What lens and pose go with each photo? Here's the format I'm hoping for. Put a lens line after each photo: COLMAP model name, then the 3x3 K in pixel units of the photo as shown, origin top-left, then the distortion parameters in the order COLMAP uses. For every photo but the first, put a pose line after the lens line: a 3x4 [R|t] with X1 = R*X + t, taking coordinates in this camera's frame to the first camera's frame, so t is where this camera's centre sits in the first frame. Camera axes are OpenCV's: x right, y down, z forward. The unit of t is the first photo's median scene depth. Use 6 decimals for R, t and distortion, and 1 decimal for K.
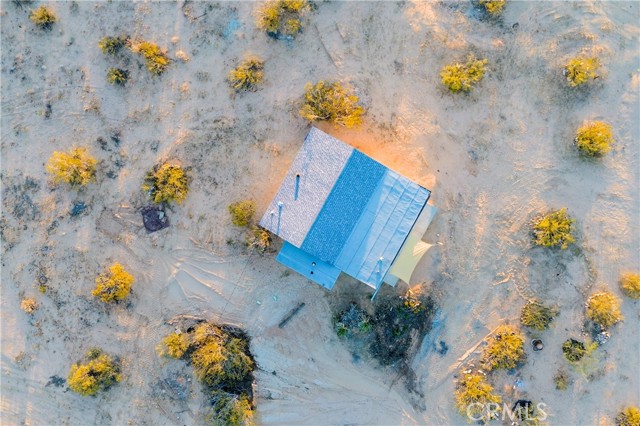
lens RADIAL K [[544.6, 0, 318.4], [0, 544.6, 213.5], [0, 0, 1]] dist [0.066410, -0.044554]
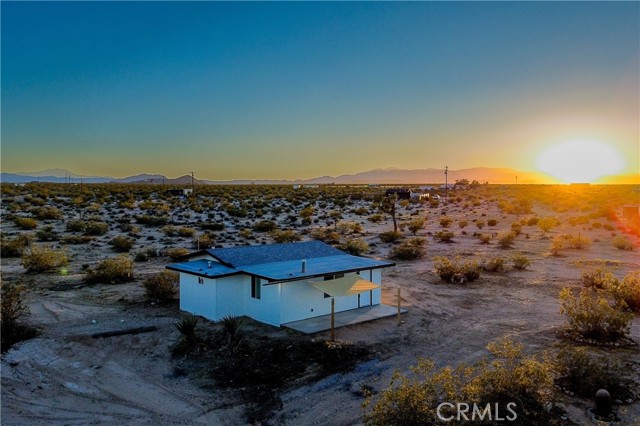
lens RADIAL K [[544.6, 0, 319.1], [0, 544.6, 213.2], [0, 0, 1]] dist [0.066410, -0.044554]
pose [[0.942961, 0.028629, -0.331670, 0.332933], [-0.332326, 0.022317, -0.942900, 0.662929], [-0.019592, 0.999341, 0.030558, 0.850832]]
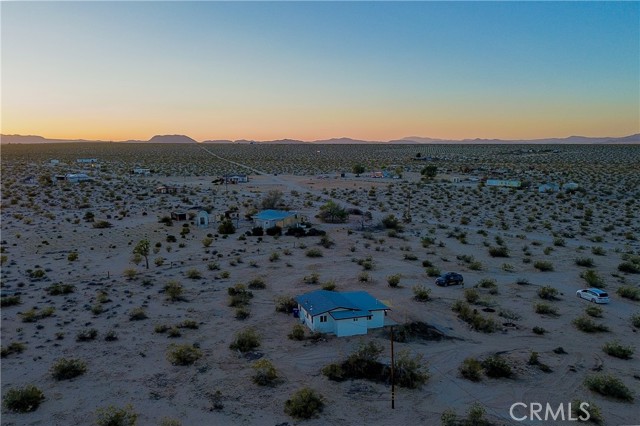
lens RADIAL K [[544.6, 0, 321.2], [0, 544.6, 213.6], [0, 0, 1]] dist [0.066410, -0.044554]
pose [[0.683747, -0.078564, 0.725478, -1.132748], [0.729629, 0.057974, -0.681381, 1.027698], [0.011473, 0.995222, 0.096962, 0.520756]]
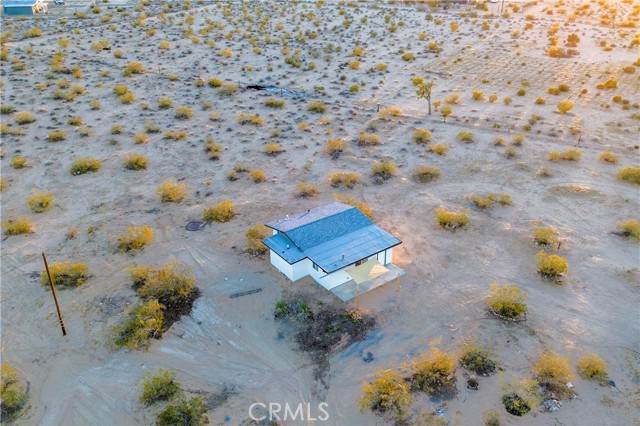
lens RADIAL K [[544.6, 0, 320.9], [0, 544.6, 211.6], [0, 0, 1]] dist [0.066410, -0.044554]
pose [[0.908728, 0.205154, -0.363490, 0.438291], [-0.416990, 0.408165, -0.812109, 0.925217], [-0.018243, 0.889558, 0.456458, 0.368253]]
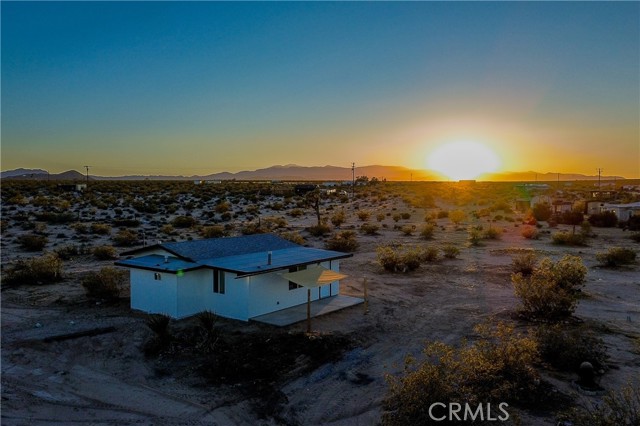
lens RADIAL K [[544.6, 0, 319.9], [0, 544.6, 212.4], [0, 0, 1]] dist [0.066410, -0.044554]
pose [[0.988223, 0.022219, -0.151400, 0.257457], [-0.152007, 0.028805, -0.987960, 0.674804], [-0.017590, 0.999338, 0.031843, 0.859082]]
